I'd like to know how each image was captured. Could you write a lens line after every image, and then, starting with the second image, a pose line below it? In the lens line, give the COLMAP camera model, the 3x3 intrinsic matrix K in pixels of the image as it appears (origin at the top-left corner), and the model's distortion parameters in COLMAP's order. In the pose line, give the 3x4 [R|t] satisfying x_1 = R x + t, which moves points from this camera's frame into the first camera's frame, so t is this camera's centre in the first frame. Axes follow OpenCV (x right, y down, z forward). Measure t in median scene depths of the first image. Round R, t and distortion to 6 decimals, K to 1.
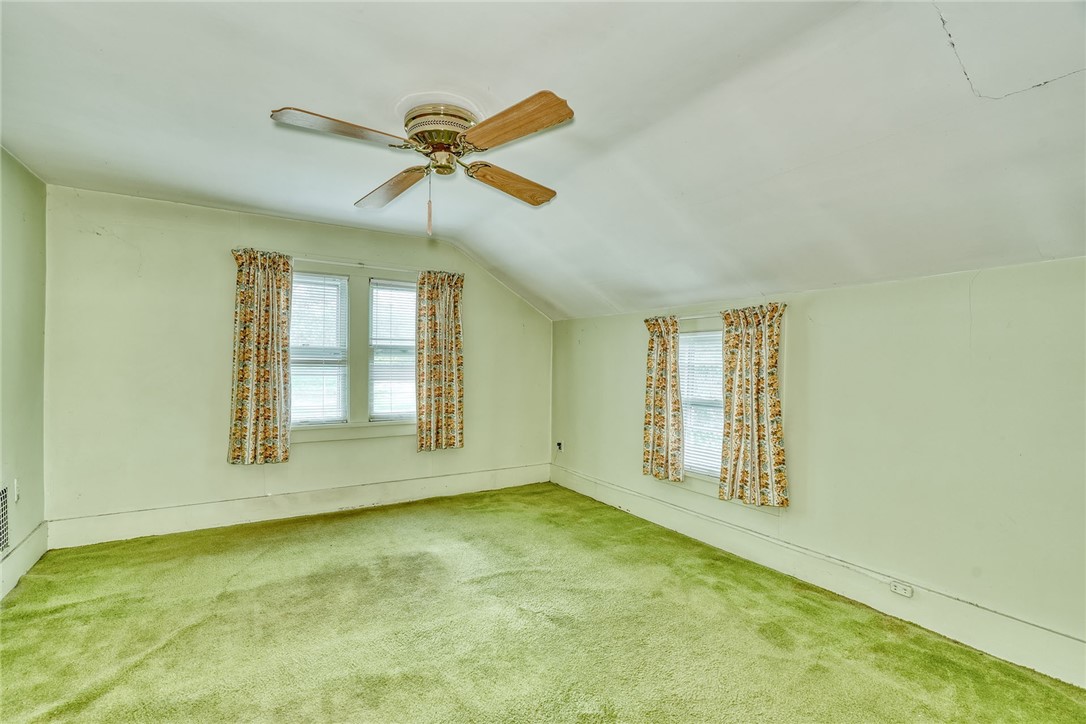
lens RADIAL K [[494.1, 0, 538.2], [0, 494.1, 362.5], [0, 0, 1]] dist [-0.002612, 0.002055]
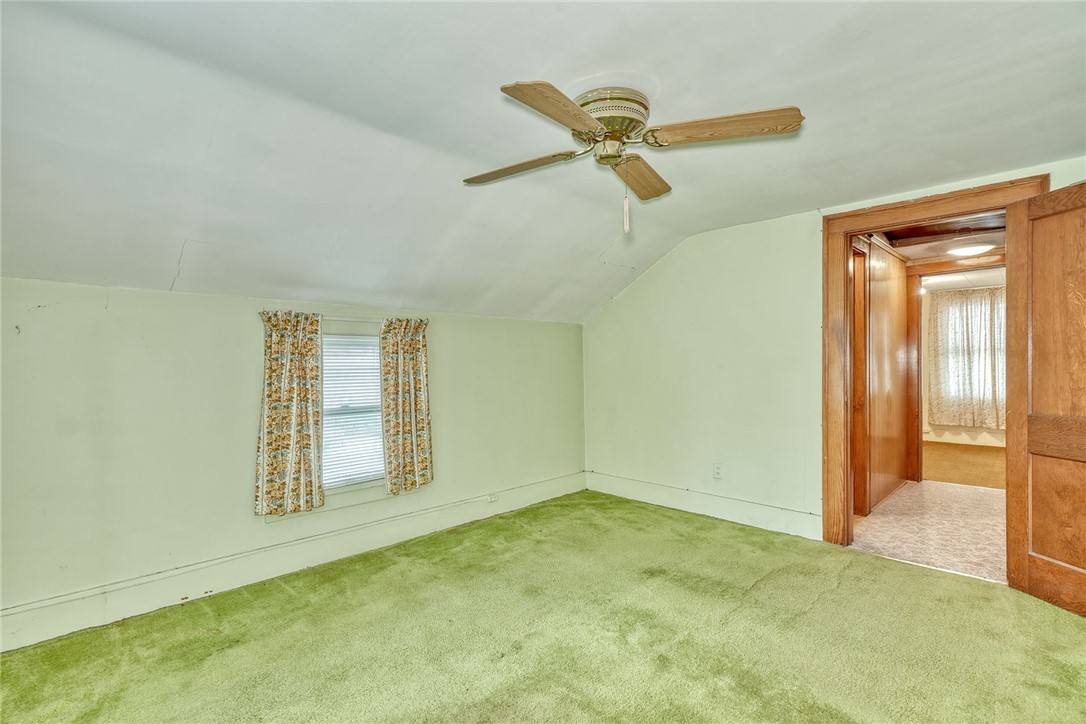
lens RADIAL K [[494.1, 0, 539.5], [0, 494.1, 362.1], [0, 0, 1]] dist [-0.002612, 0.002055]
pose [[-0.231387, 0.008286, 0.972827, -0.672636], [0.009819, 0.999933, -0.006181, -0.001280], [-0.972812, 0.008122, -0.231452, 0.851125]]
